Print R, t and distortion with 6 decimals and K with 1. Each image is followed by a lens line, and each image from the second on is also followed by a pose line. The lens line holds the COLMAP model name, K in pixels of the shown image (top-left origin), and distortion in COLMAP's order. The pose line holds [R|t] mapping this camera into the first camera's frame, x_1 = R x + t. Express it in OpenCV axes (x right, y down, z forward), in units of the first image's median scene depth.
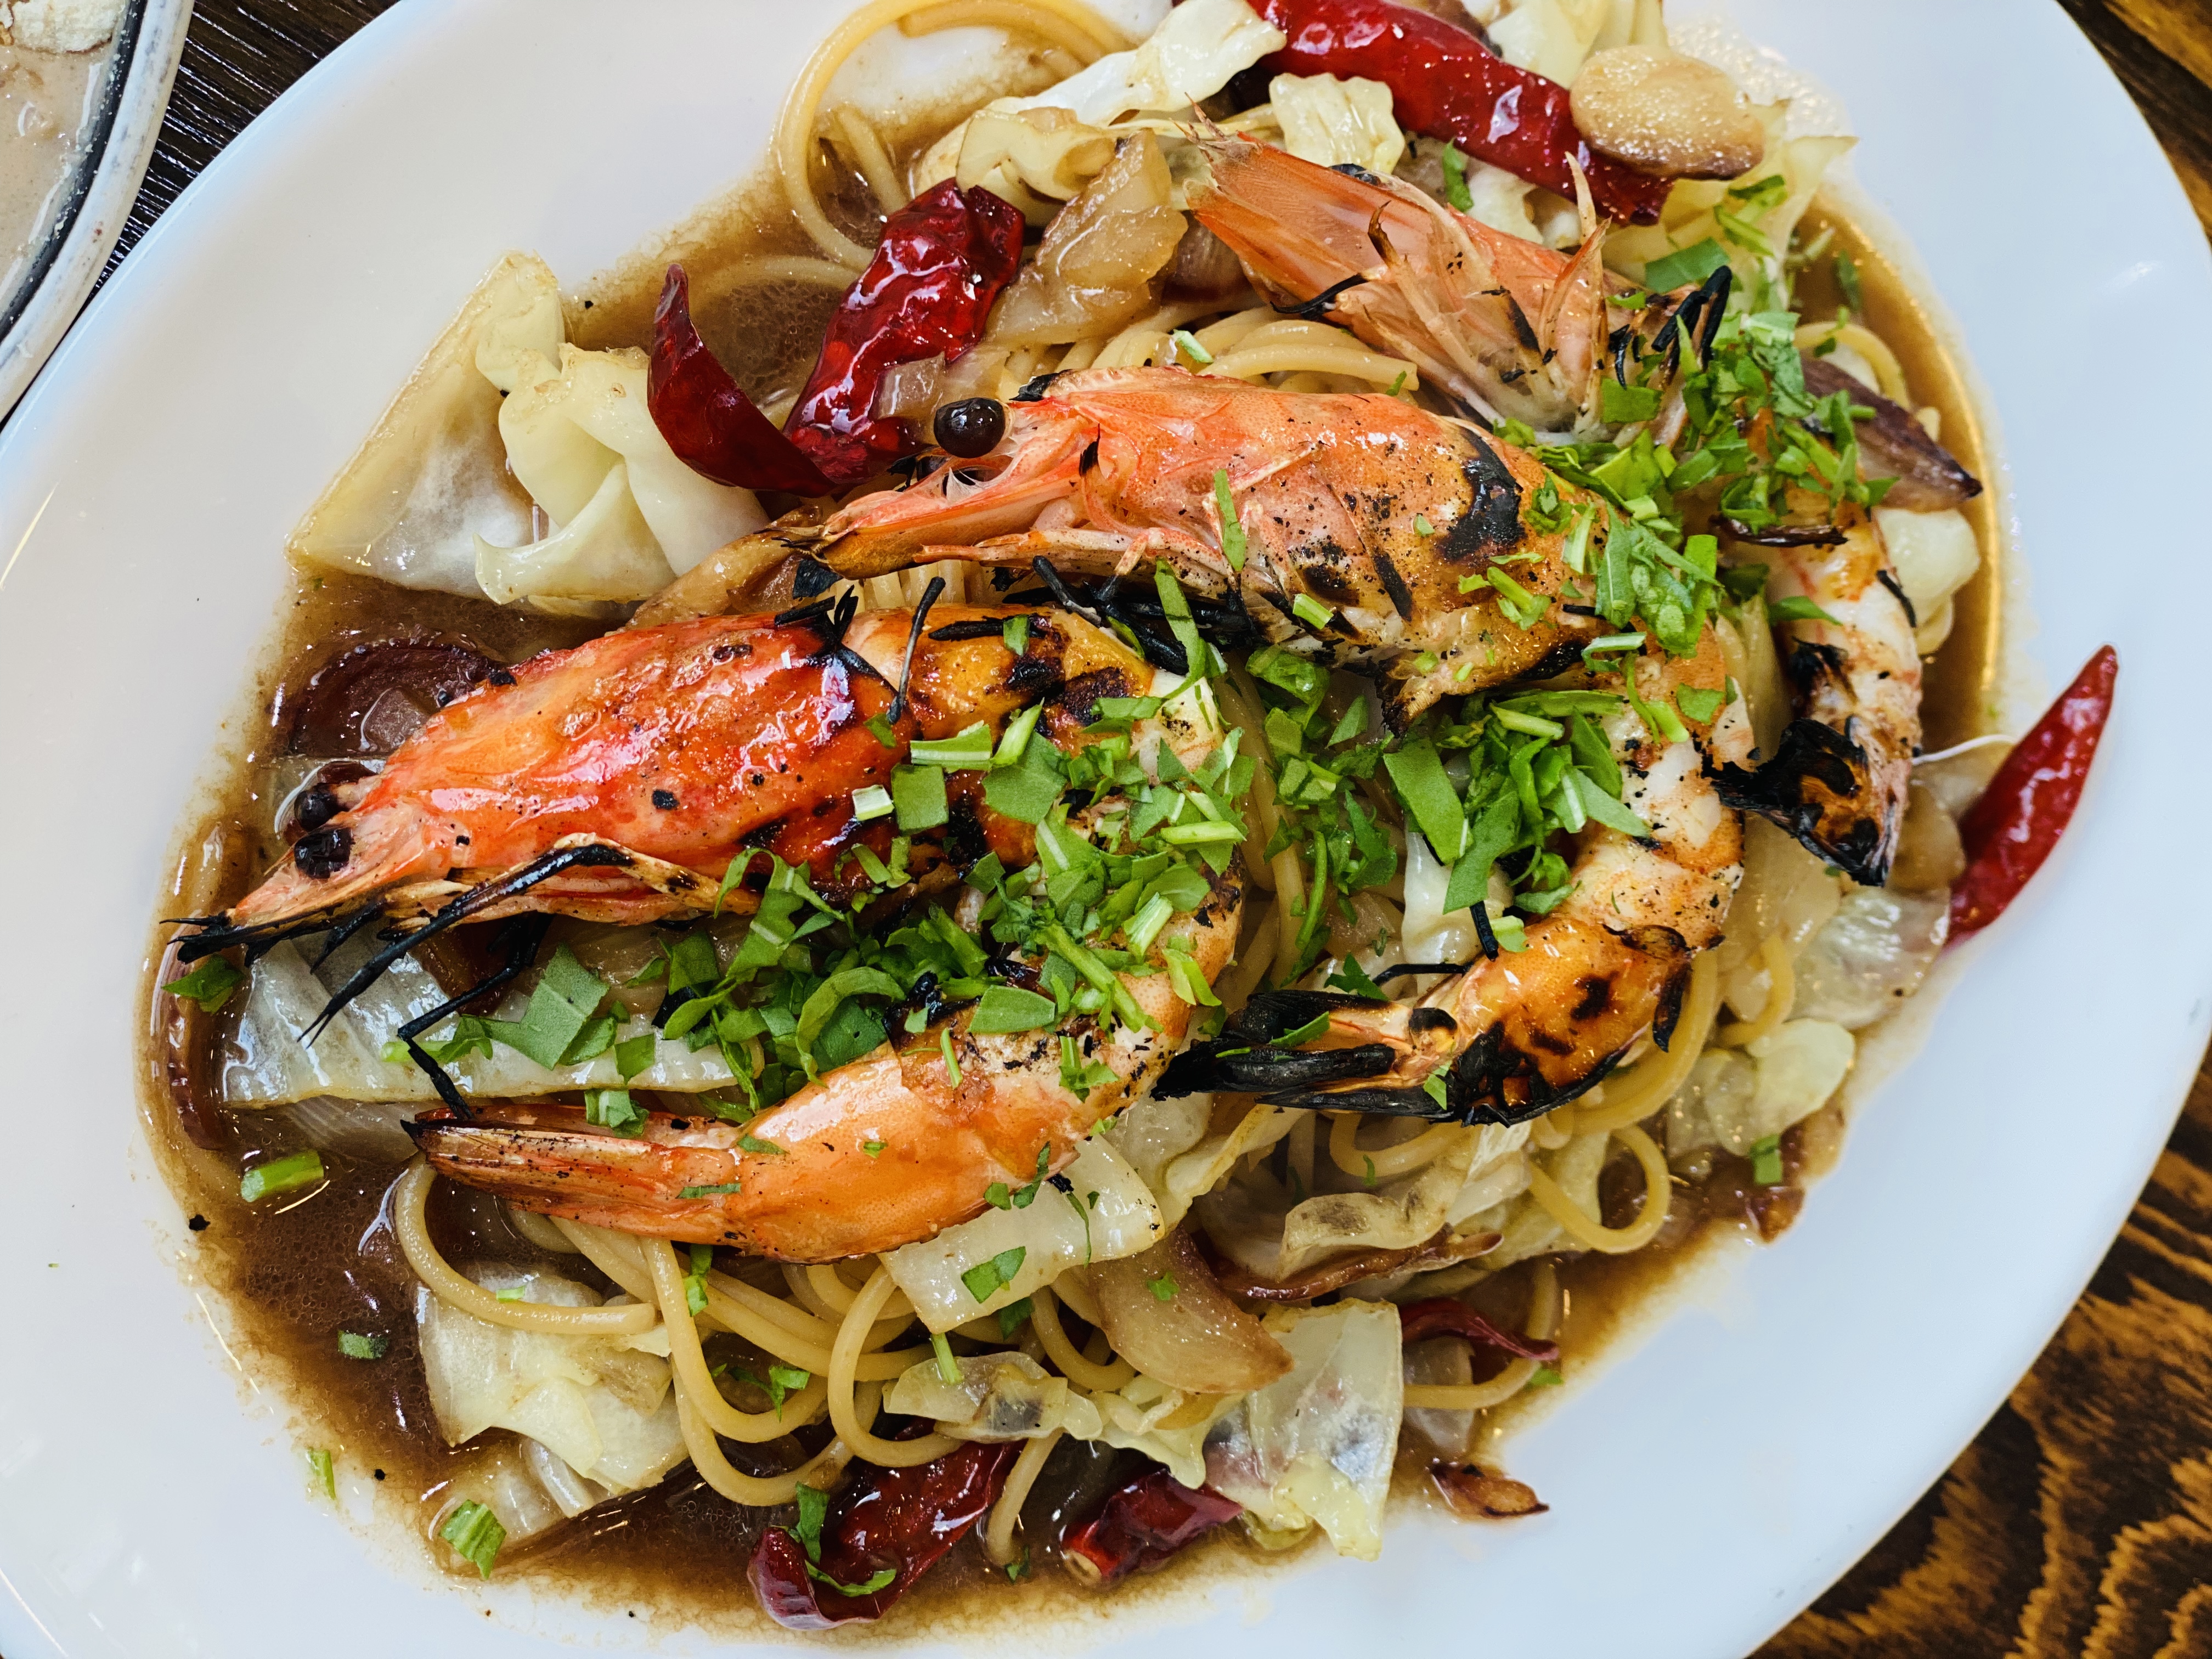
lens RADIAL K [[3346.7, 0, 1106.0], [0, 3346.7, 829.5], [0, 0, 1]] dist [-0.010319, -0.039504]
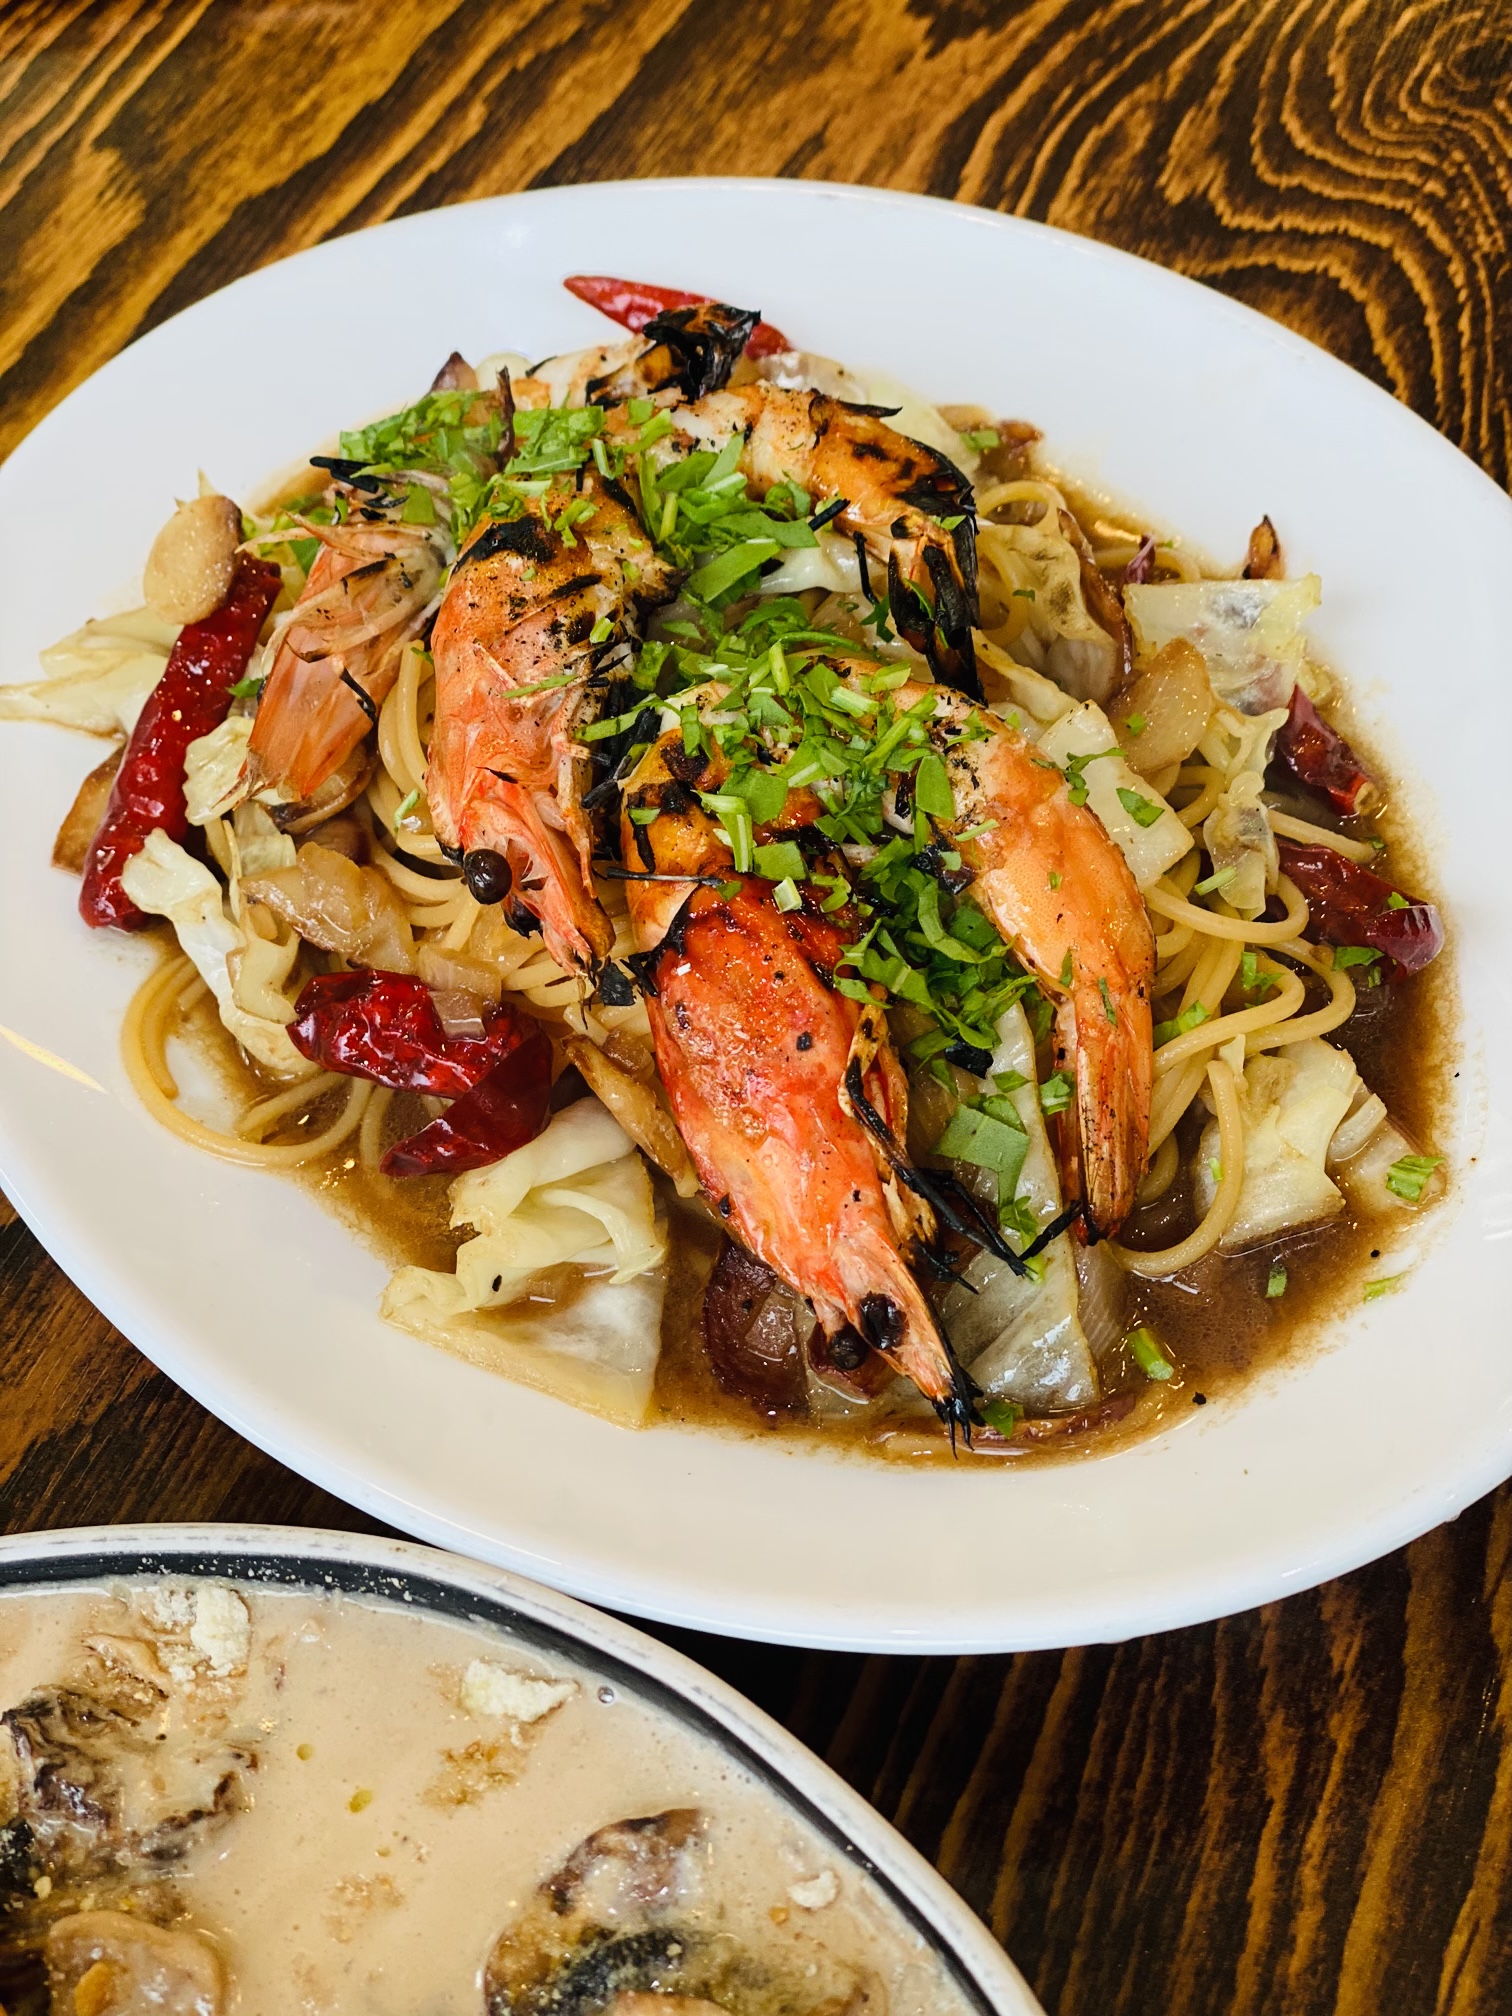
lens RADIAL K [[3050.1, 0, 756.0], [0, 3050.1, 1008.0], [0, 0, 1]] dist [-0.010319, -0.039504]
pose [[-0.118725, -0.954279, 0.274328, -0.410764], [0.992756, -0.119209, 0.014970, -0.040419], [0.018417, 0.274119, 0.961520, -0.107630]]
